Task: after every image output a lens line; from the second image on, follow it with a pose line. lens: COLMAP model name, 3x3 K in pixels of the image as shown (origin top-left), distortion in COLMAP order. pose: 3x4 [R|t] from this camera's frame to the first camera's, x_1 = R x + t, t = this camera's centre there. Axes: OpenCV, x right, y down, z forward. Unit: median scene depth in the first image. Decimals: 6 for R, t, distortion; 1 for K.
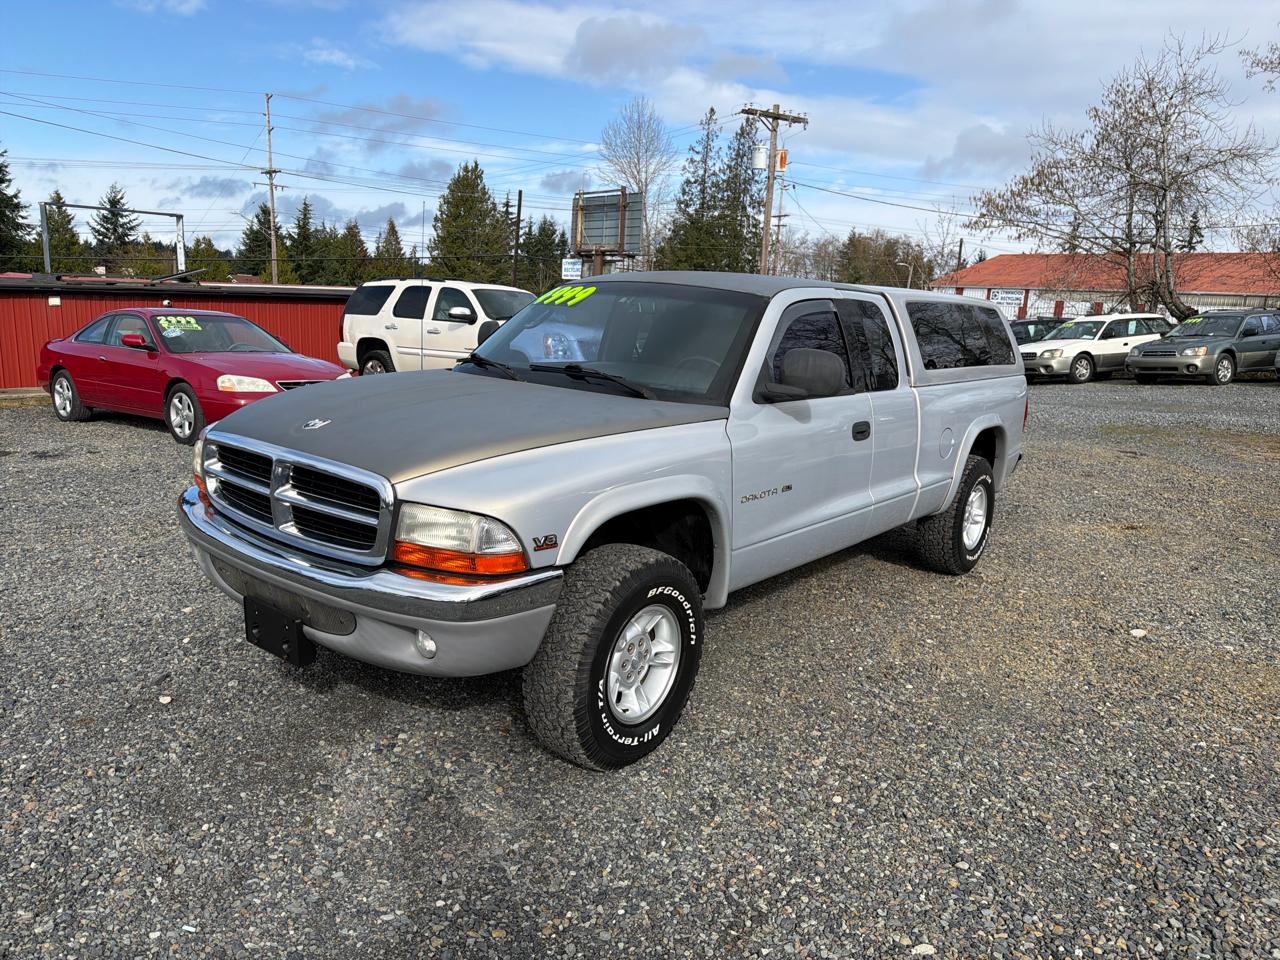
lens RADIAL K [[906.9, 0, 636.0], [0, 906.9, 485.1], [0, 0, 1]] dist [-0.001734, -0.024336]
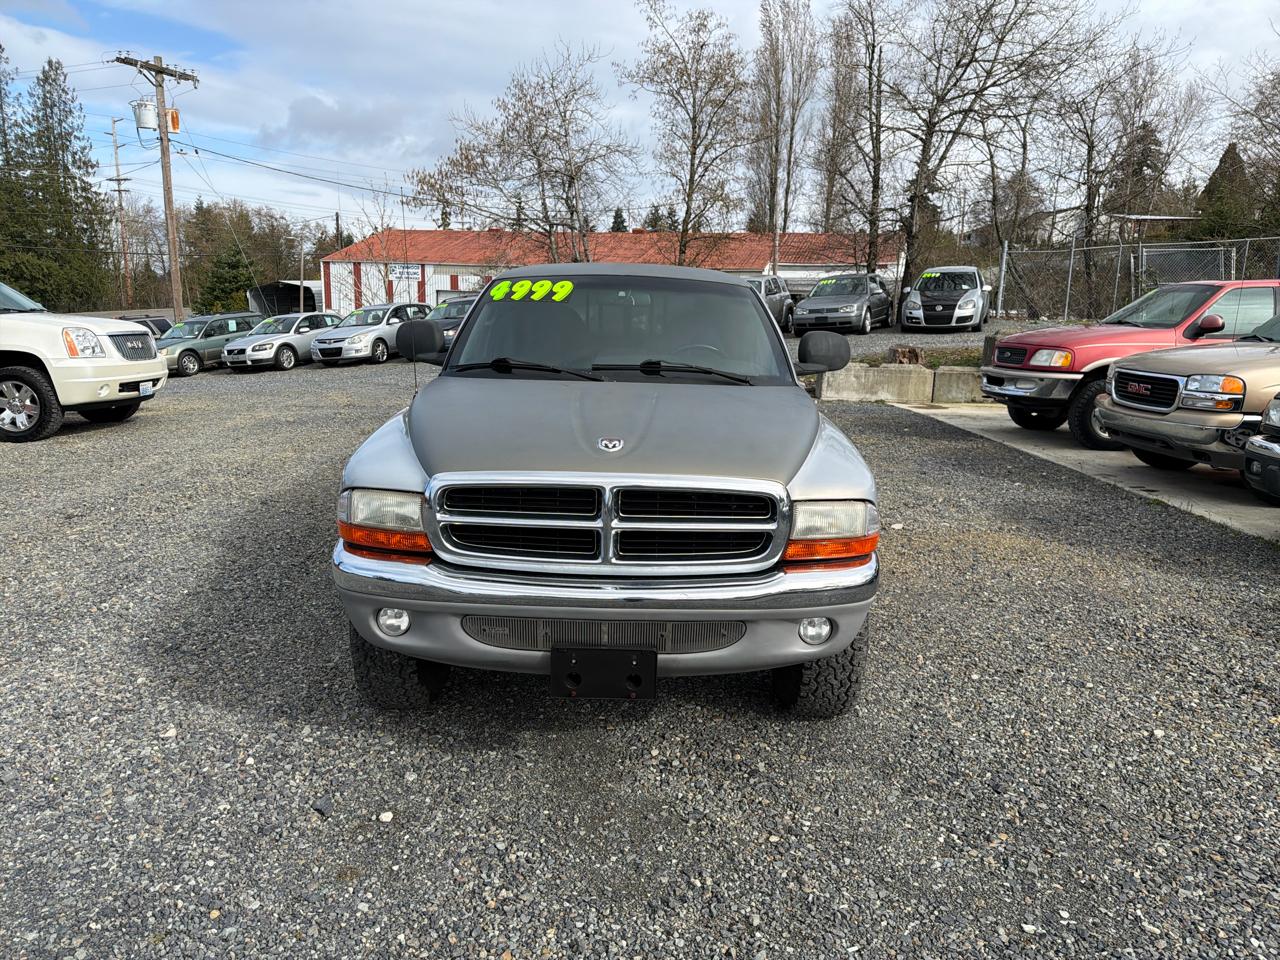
lens RADIAL K [[906.9, 0, 658.5], [0, 906.9, 483.6], [0, 0, 1]] dist [-0.001734, -0.024336]
pose [[0.765131, -0.154572, 0.625045, -0.111055], [0.137389, 0.987593, 0.076048, -0.011224], [-0.629046, 0.027688, 0.776875, 0.031535]]
